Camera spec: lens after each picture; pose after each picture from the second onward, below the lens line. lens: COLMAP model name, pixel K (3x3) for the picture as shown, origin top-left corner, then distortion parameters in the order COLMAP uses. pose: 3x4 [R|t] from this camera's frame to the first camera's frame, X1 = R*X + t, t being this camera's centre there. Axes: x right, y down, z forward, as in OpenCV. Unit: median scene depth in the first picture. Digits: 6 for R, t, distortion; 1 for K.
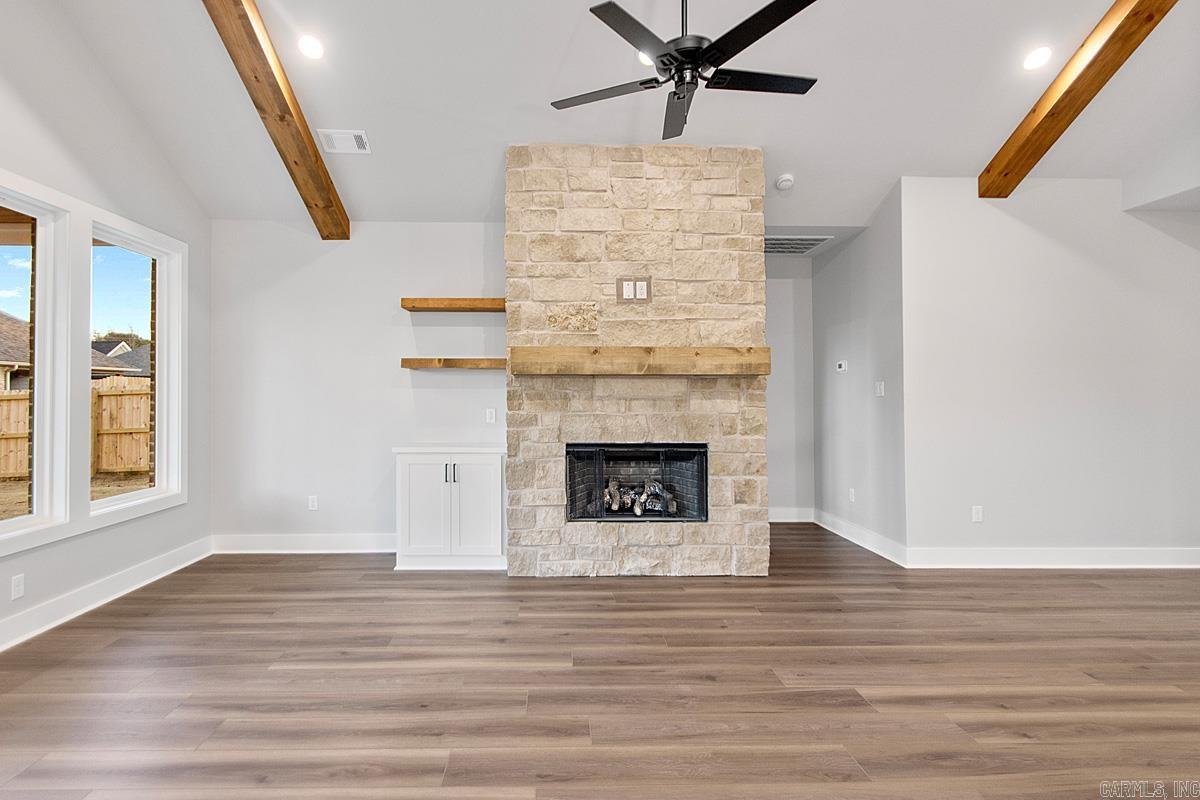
lens RADIAL K [[634.2, 0, 572.6], [0, 634.2, 372.5], [0, 0, 1]] dist [0.002234, -0.001314]
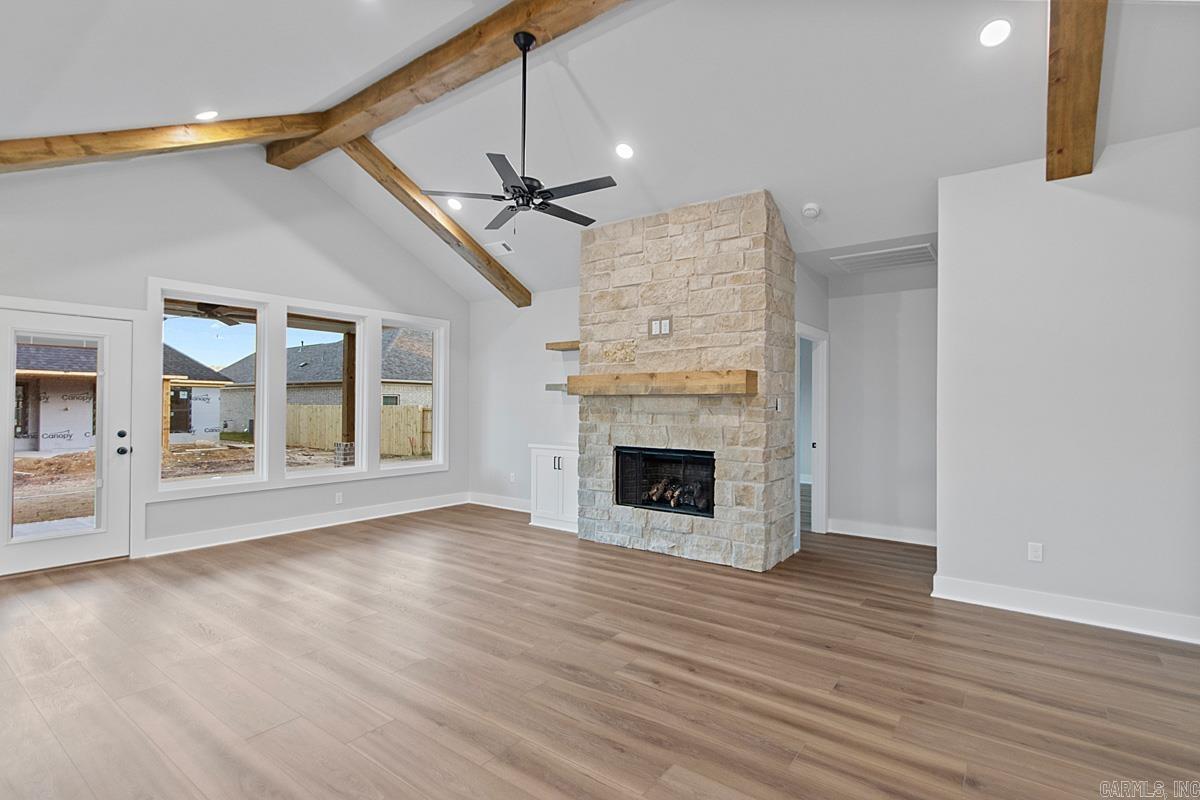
lens RADIAL K [[578.4, 0, 612.3], [0, 578.4, 399.6], [0, 0, 1]] dist [0.005377, -0.004947]
pose [[0.789140, -0.004183, -0.614199, 0.736576], [0.009733, 0.999936, 0.005696, 0.006254], [0.614136, -0.010473, 0.789131, 0.034071]]
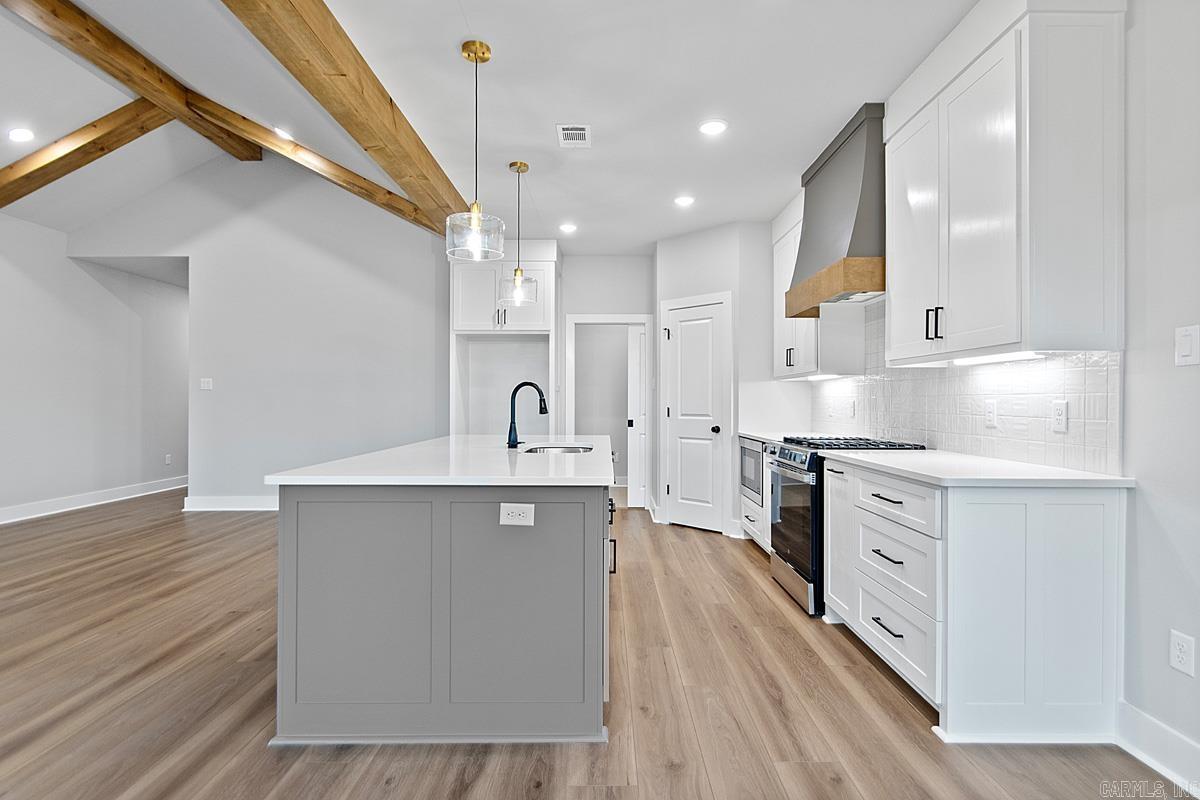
lens RADIAL K [[578.4, 0, 599.3], [0, 578.4, 397.9], [0, 0, 1]] dist [0.005377, -0.004947]
pose [[0.033181, -0.000726, 0.999449, -0.384498], [-0.024089, 0.999709, 0.001526, 0.030156], [-0.999159, -0.024126, 0.033154, -0.241446]]
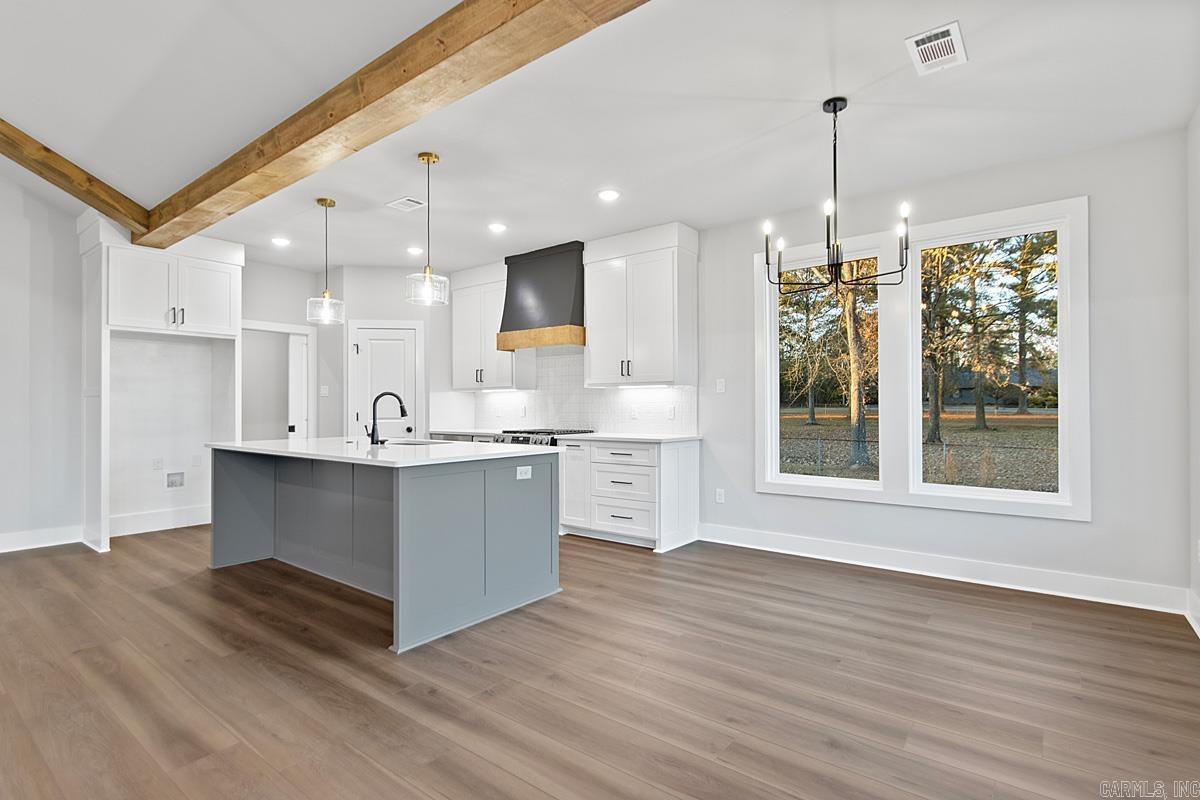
lens RADIAL K [[578.4, 0, 608.0], [0, 578.4, 398.2], [0, 0, 1]] dist [0.005377, -0.004947]
pose [[-0.771814, 0.005154, 0.635828, -0.515498], [-0.015530, 0.999516, -0.026953, 0.041472], [-0.635659, -0.030677, -0.771360, 0.351995]]
